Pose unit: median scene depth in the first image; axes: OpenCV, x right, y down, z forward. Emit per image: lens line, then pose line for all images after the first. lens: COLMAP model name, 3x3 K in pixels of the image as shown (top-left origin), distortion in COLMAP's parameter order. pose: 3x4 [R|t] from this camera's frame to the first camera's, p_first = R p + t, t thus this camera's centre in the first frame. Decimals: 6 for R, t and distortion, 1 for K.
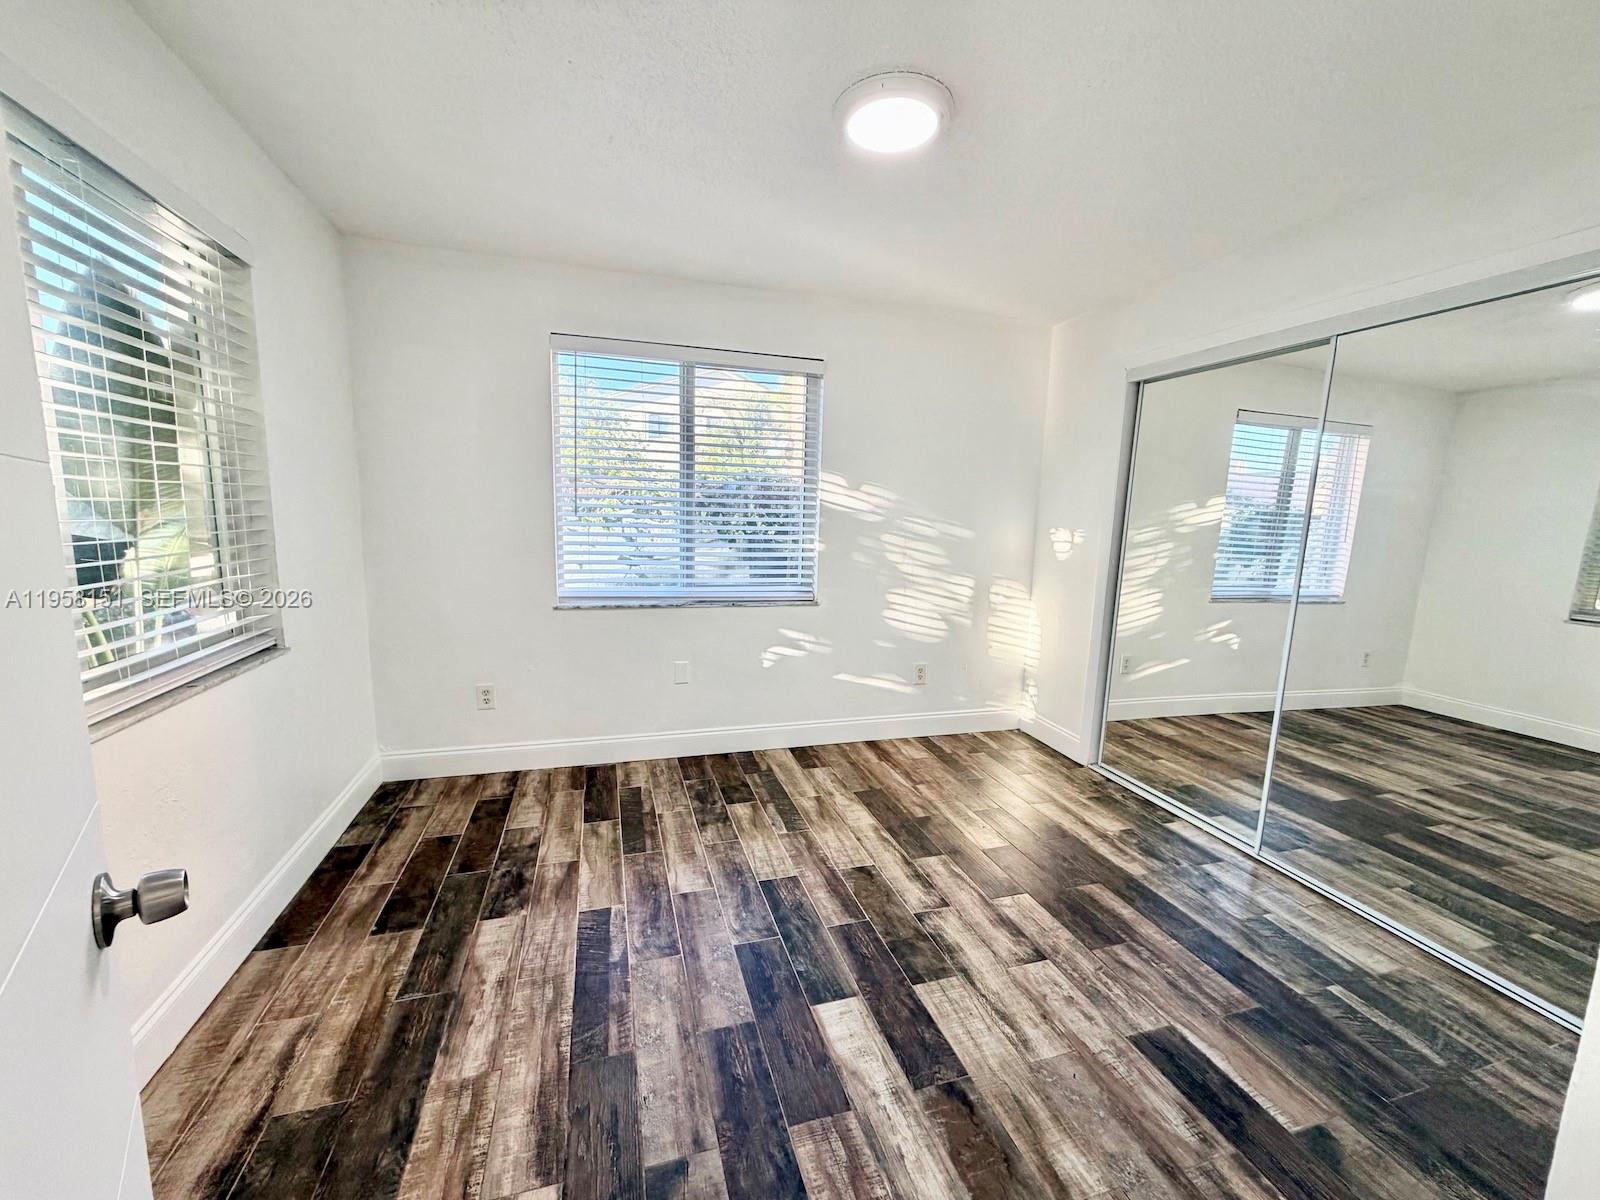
lens RADIAL K [[641.1, 0, 799.5], [0, 641.1, 606.2], [0, 0, 1]] dist [0.000550, -0.000080]
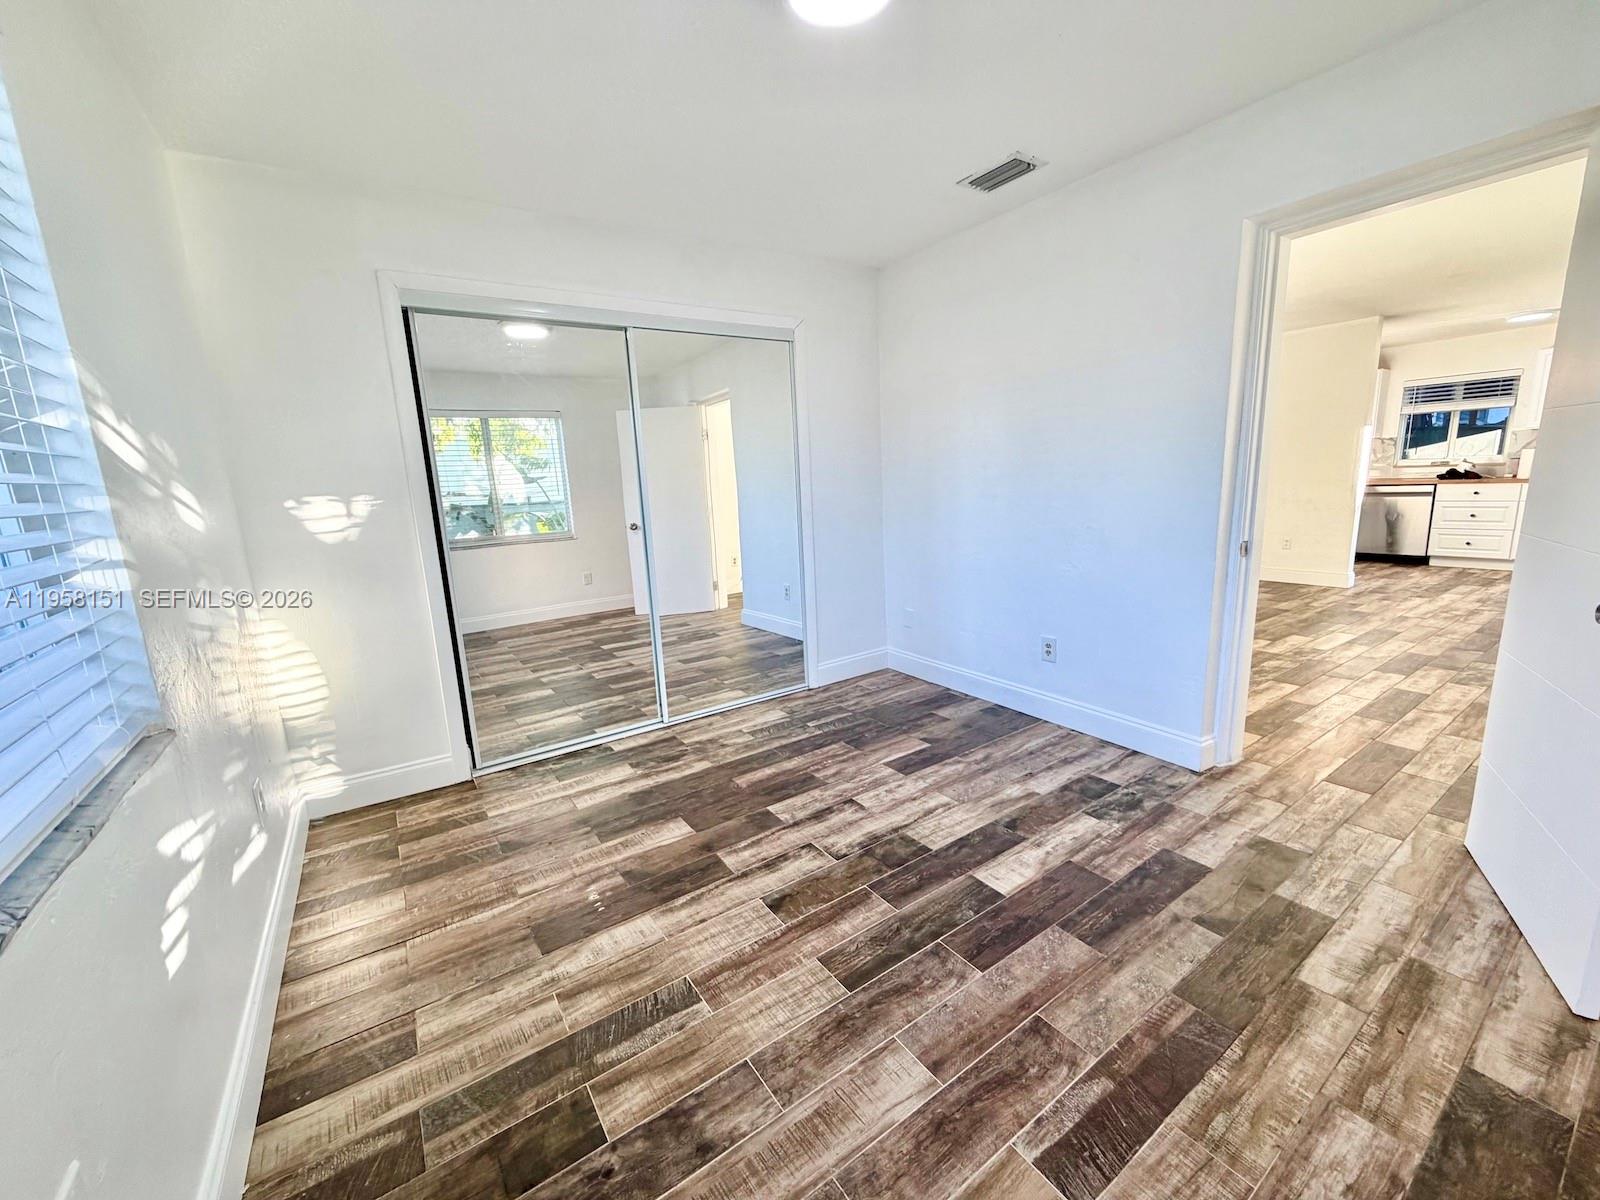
lens RADIAL K [[641.1, 0, 803.8], [0, 641.1, 592.3], [0, 0, 1]] dist [0.000550, -0.000080]
pose [[-0.303180, -0.185949, 0.934615, -0.688703], [0.177330, 0.952636, 0.247058, -0.179840], [-0.936288, 0.240639, -0.255846, 1.259650]]
